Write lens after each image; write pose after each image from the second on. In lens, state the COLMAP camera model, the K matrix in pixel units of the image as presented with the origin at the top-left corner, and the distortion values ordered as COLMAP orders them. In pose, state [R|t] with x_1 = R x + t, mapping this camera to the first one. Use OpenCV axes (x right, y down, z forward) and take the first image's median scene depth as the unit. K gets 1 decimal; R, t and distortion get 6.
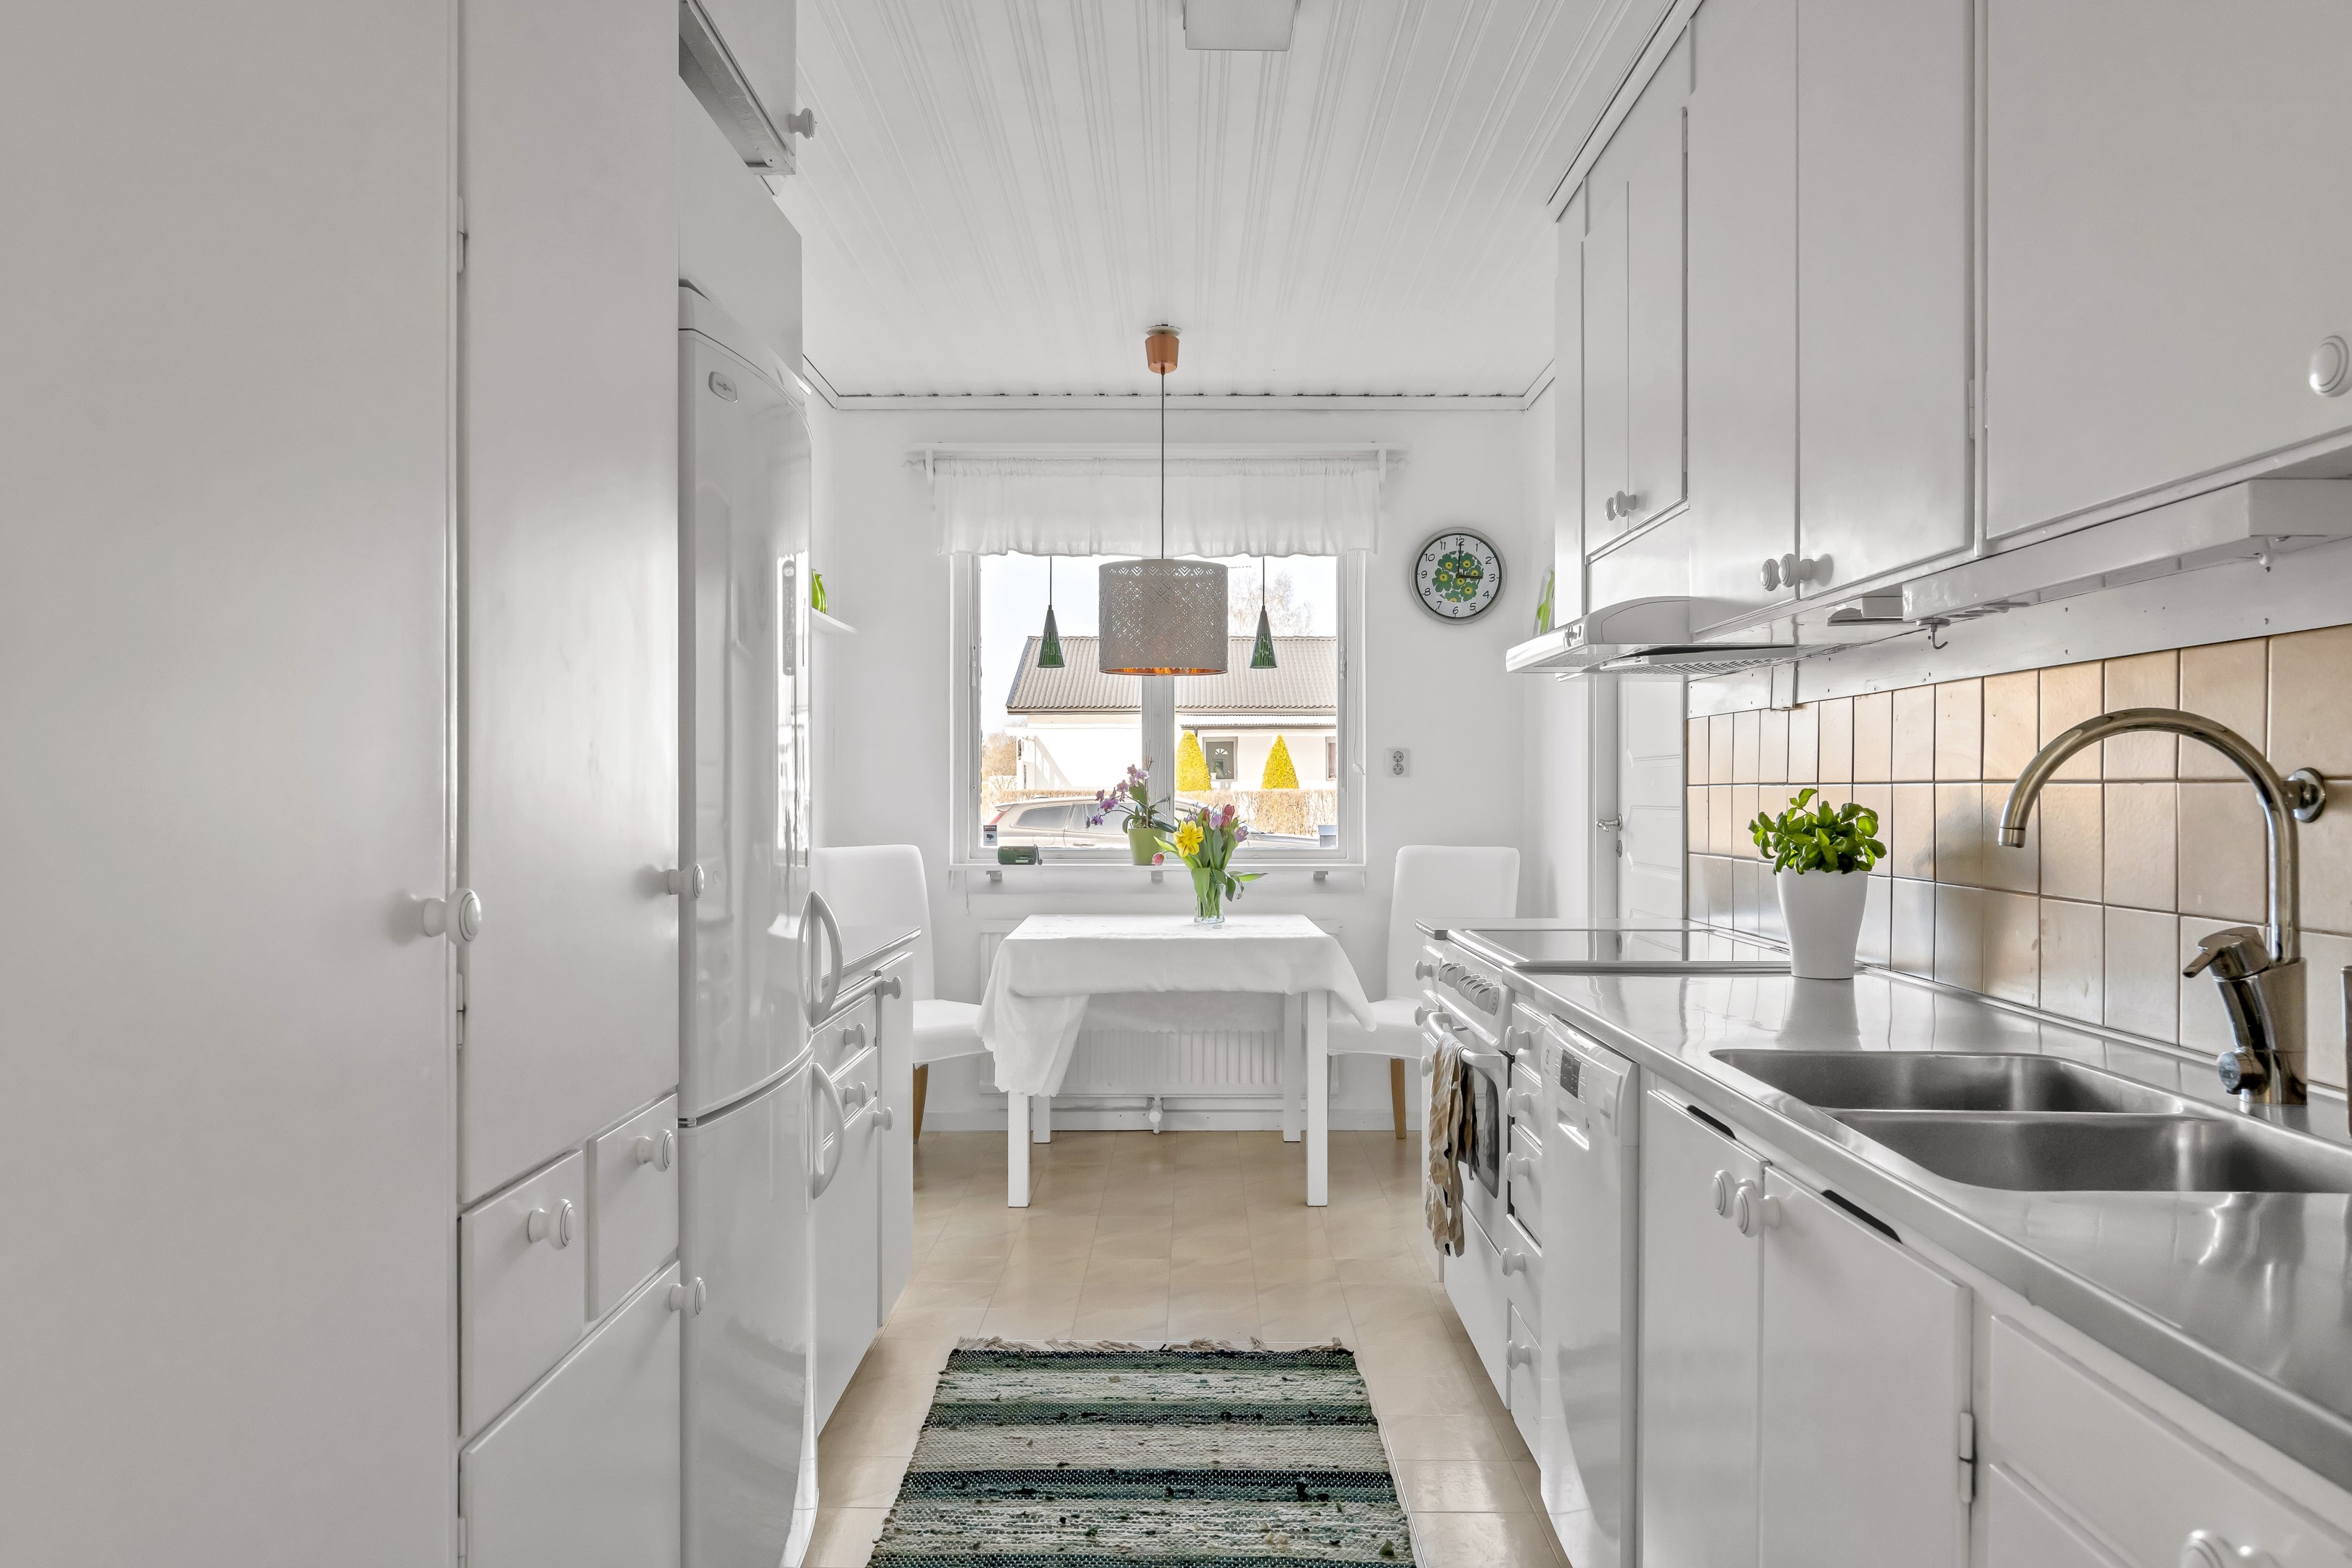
lens RADIAL K [[1550.8, 0, 1172.1], [0, 1550.8, 788.1], [0, 0, 1]] dist [-0.012086, 0.007110]
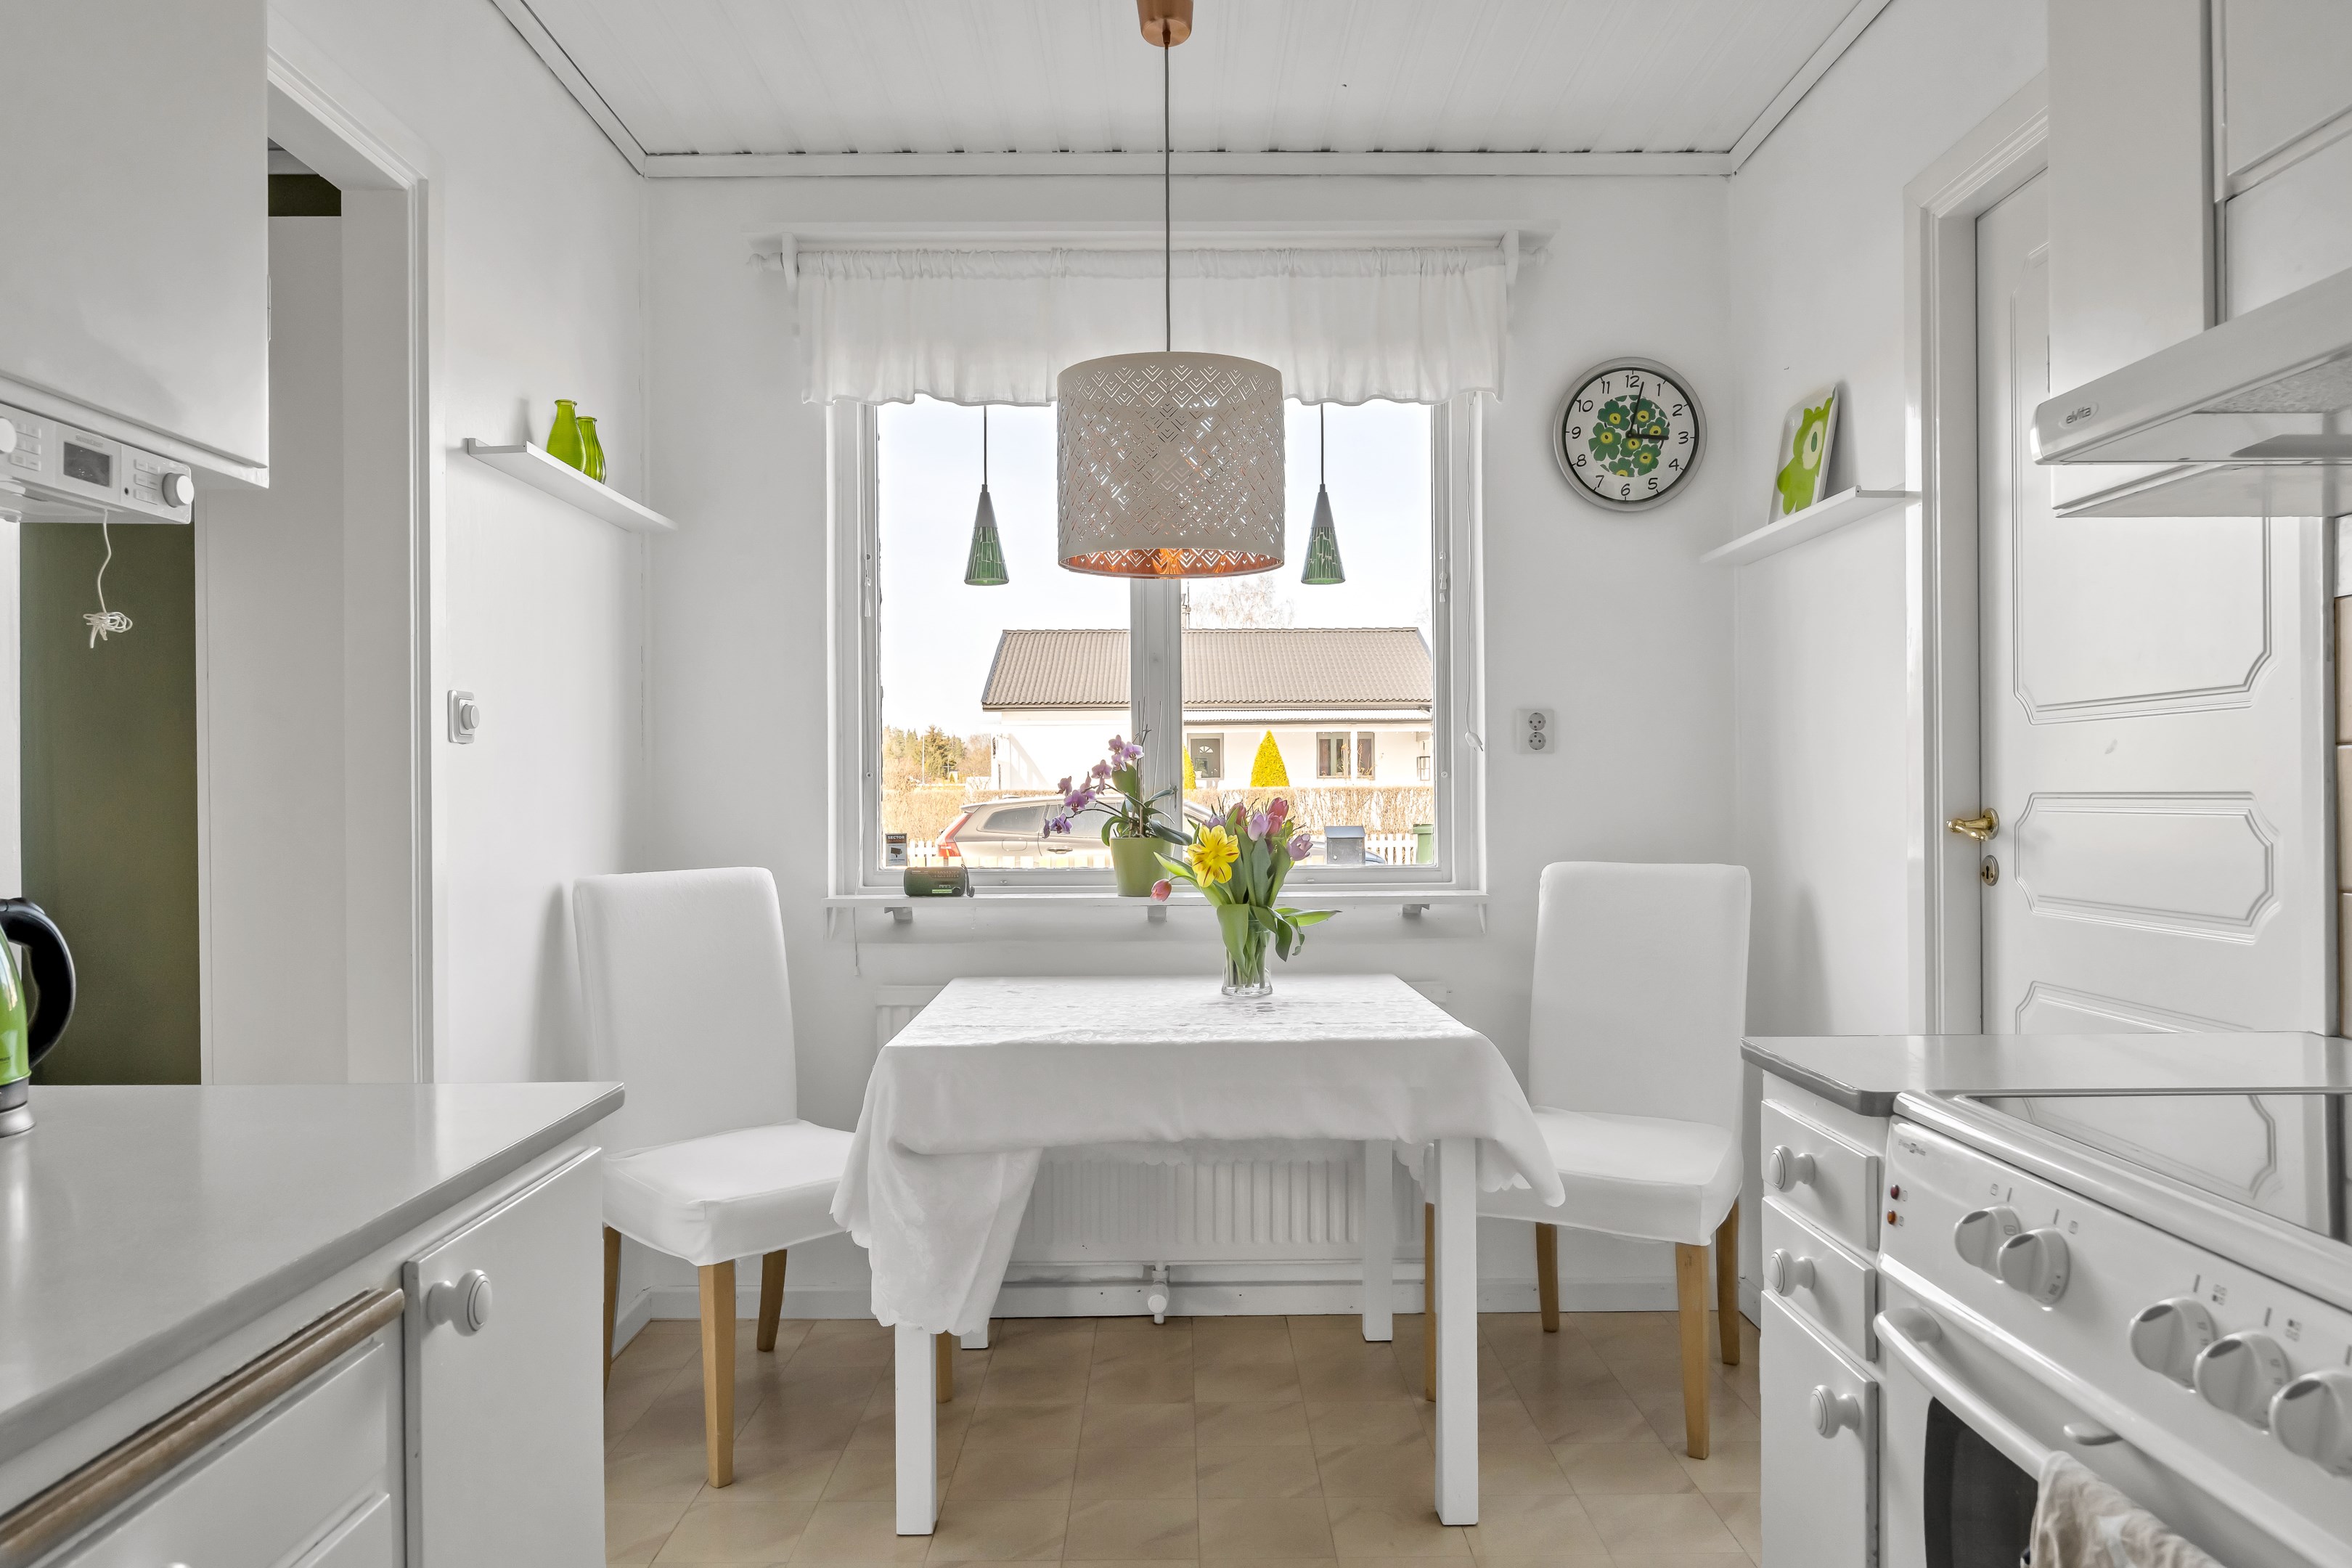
lens RADIAL K [[1551.0, 0, 1183.7], [0, 1551.0, 789.6], [0, 0, 1]] dist [-0.012086, 0.007110]
pose [[0.999785, -0.007021, 0.019497, -0.010975], [0.007011, 0.999975, 0.000590, 0.006253], [-0.019501, -0.000453, 0.999810, 0.372788]]
